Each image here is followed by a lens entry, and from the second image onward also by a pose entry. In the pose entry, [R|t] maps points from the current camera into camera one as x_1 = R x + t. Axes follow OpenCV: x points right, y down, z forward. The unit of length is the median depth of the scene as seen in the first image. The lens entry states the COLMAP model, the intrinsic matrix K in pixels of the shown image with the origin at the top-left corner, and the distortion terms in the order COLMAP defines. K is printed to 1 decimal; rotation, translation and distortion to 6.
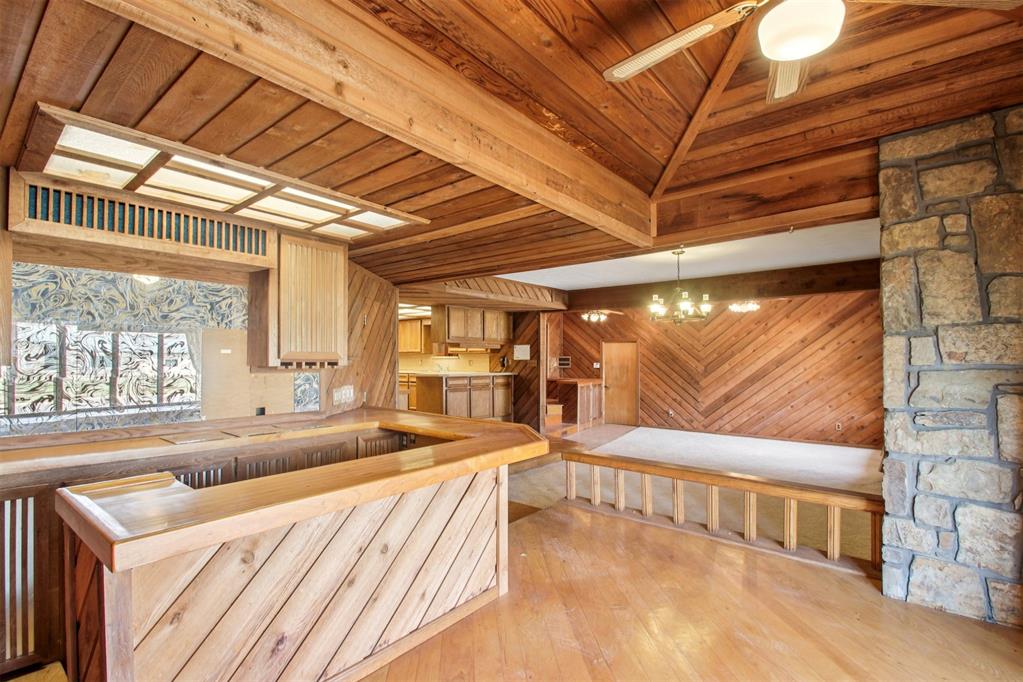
lens RADIAL K [[477.8, 0, 520.9], [0, 477.8, 357.0], [0, 0, 1]] dist [0.002688, -0.000662]
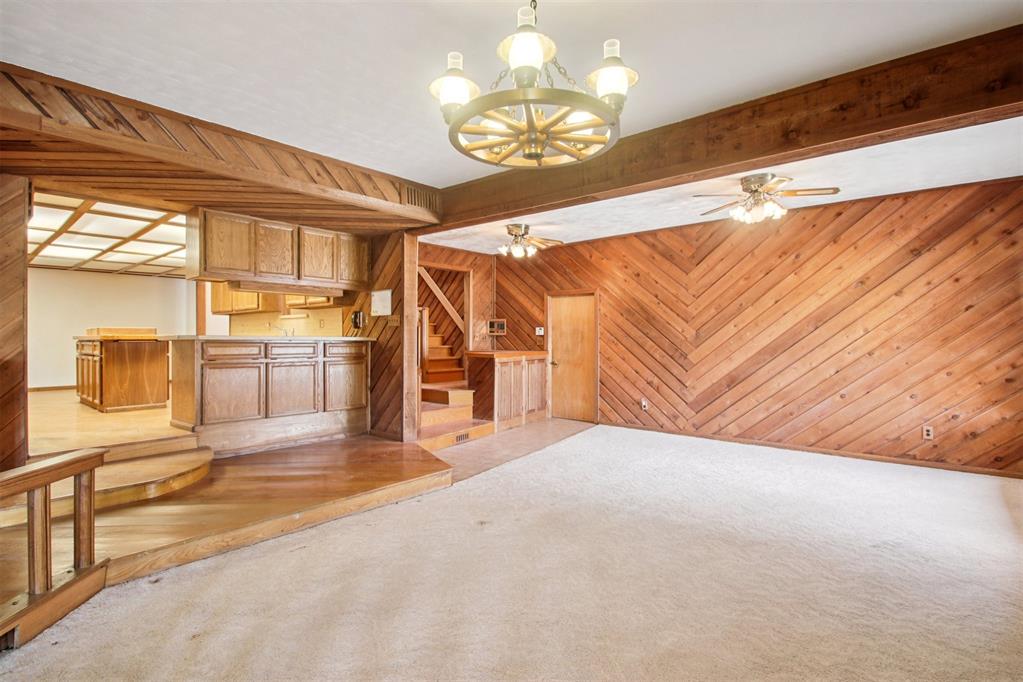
lens RADIAL K [[502.0, 0, 512.1], [0, 502.0, 335.7], [0, 0, 1]] dist [-0.015369, -0.001596]
pose [[0.999448, 0.000836, -0.033198, 0.179980], [-0.000809, 0.999999, 0.000815, 0.029298], [0.033199, -0.000787, 0.999448, 0.368107]]
